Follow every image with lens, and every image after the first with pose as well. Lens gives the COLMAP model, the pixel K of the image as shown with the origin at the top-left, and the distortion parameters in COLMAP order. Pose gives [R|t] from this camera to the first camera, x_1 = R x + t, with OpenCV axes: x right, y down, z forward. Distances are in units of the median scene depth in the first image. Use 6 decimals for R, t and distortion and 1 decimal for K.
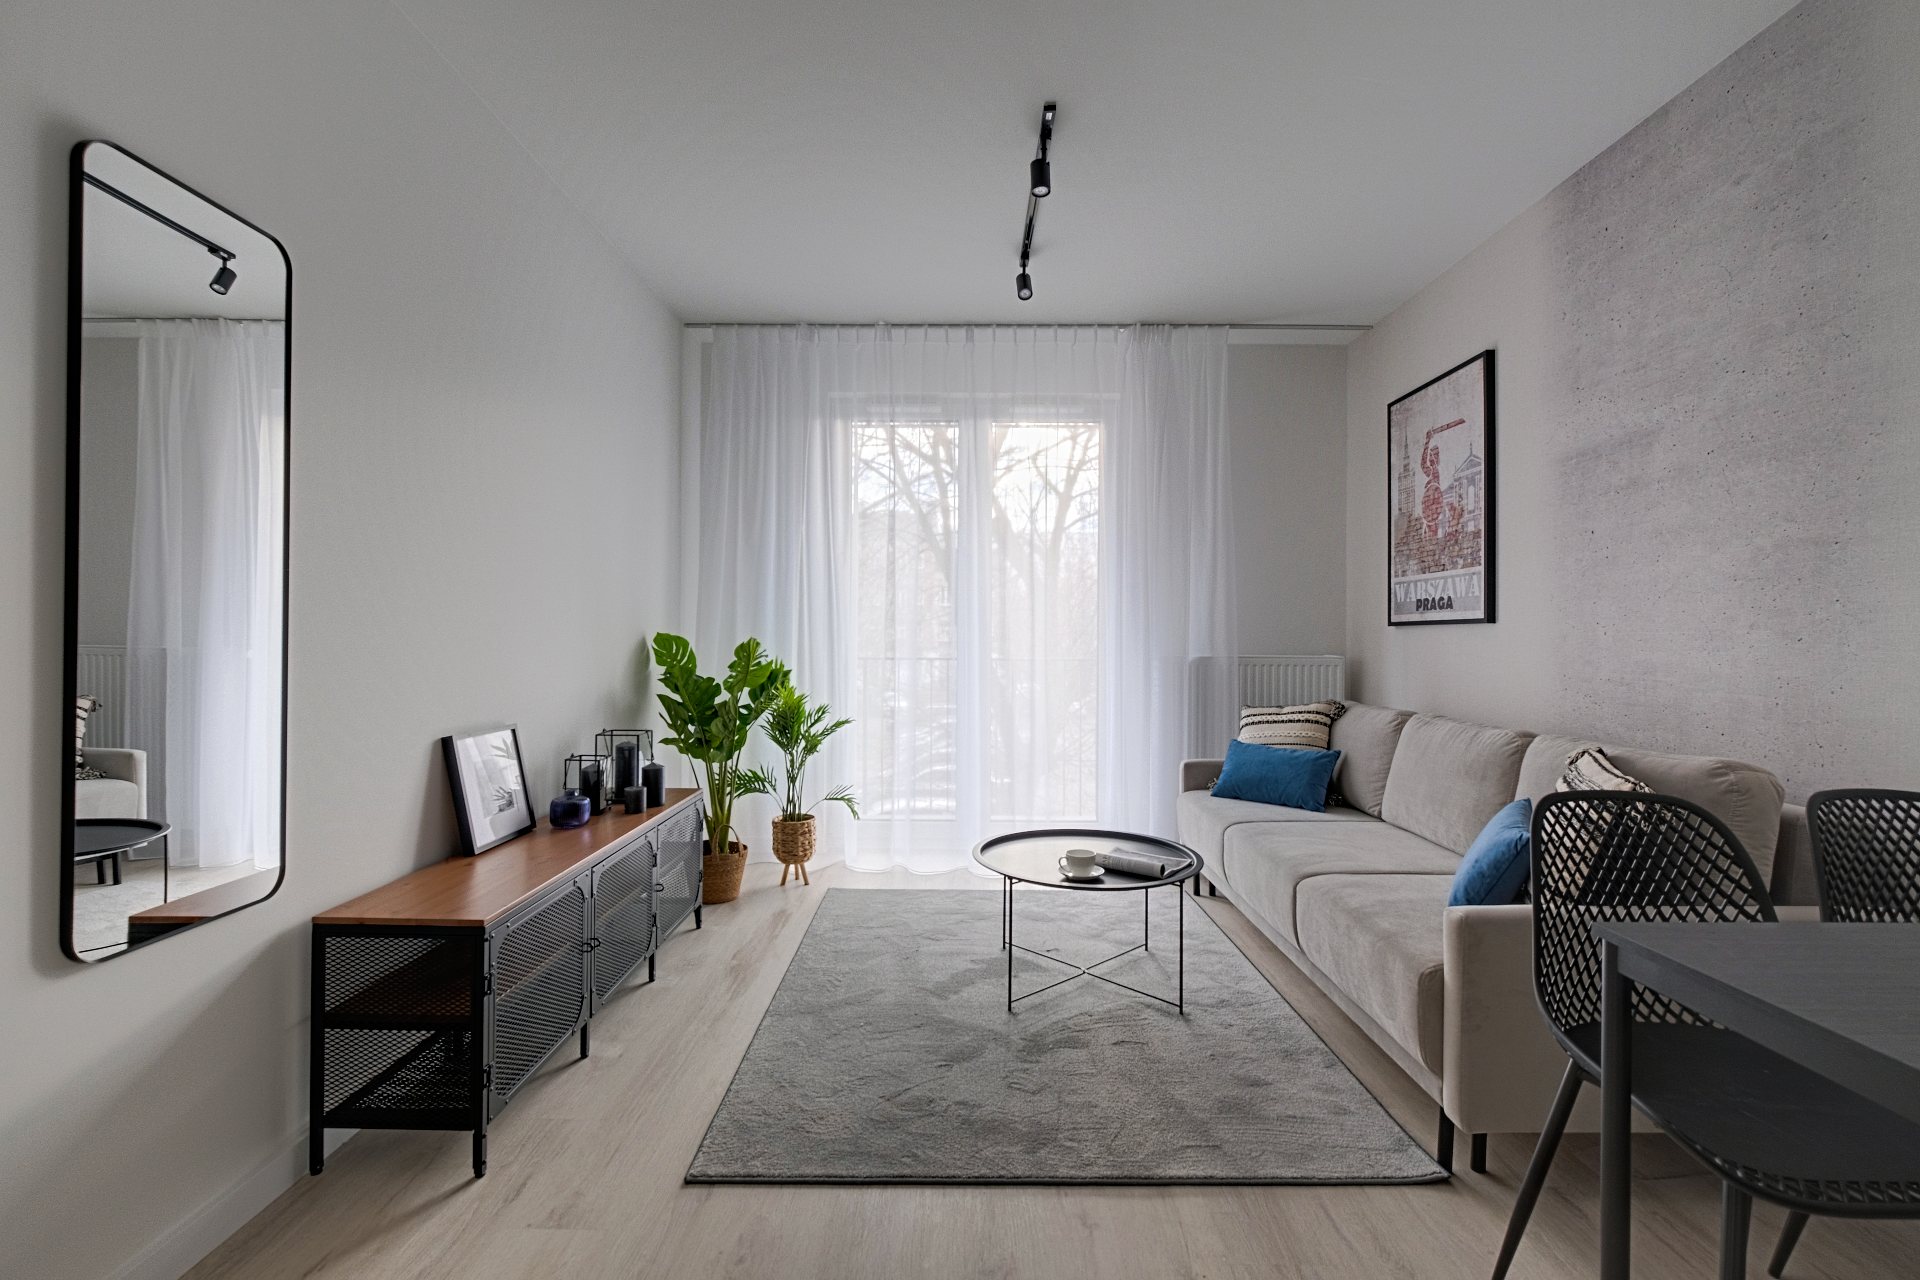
lens RADIAL K [[833.0, 0, 955.9], [0, 833.0, 634.6], [0, 0, 1]] dist [-0.001882, -0.000374]
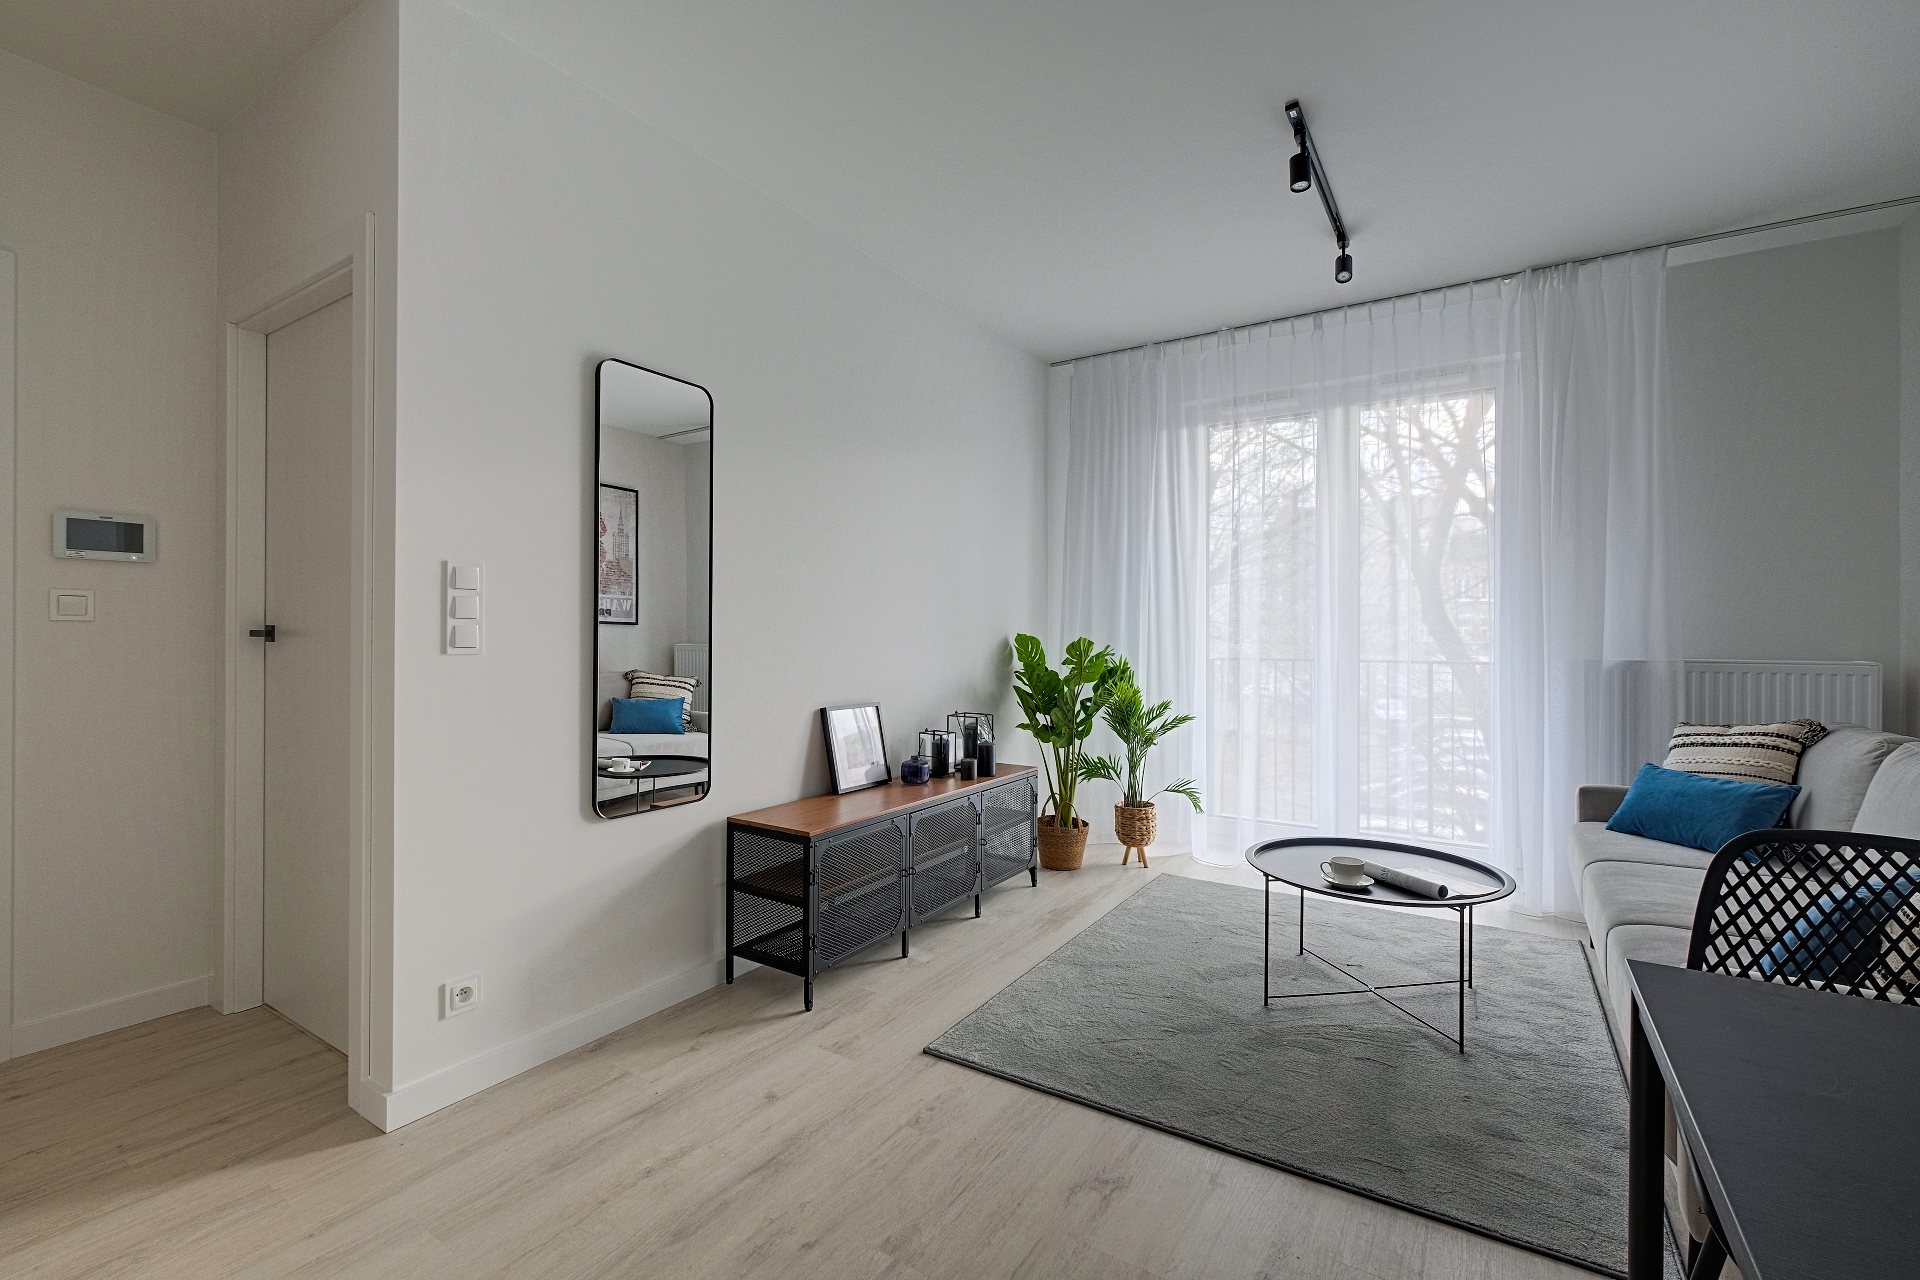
lens RADIAL K [[833.0, 0, 955.9], [0, 833.0, 634.6], [0, 0, 1]] dist [-0.001882, -0.000374]
pose [[0.843045, -0.003429, -0.537832, 0.211545], [0.003000, 0.999994, -0.001674, 0.000956], [0.537835, -0.000202, 0.843050, -0.040367]]
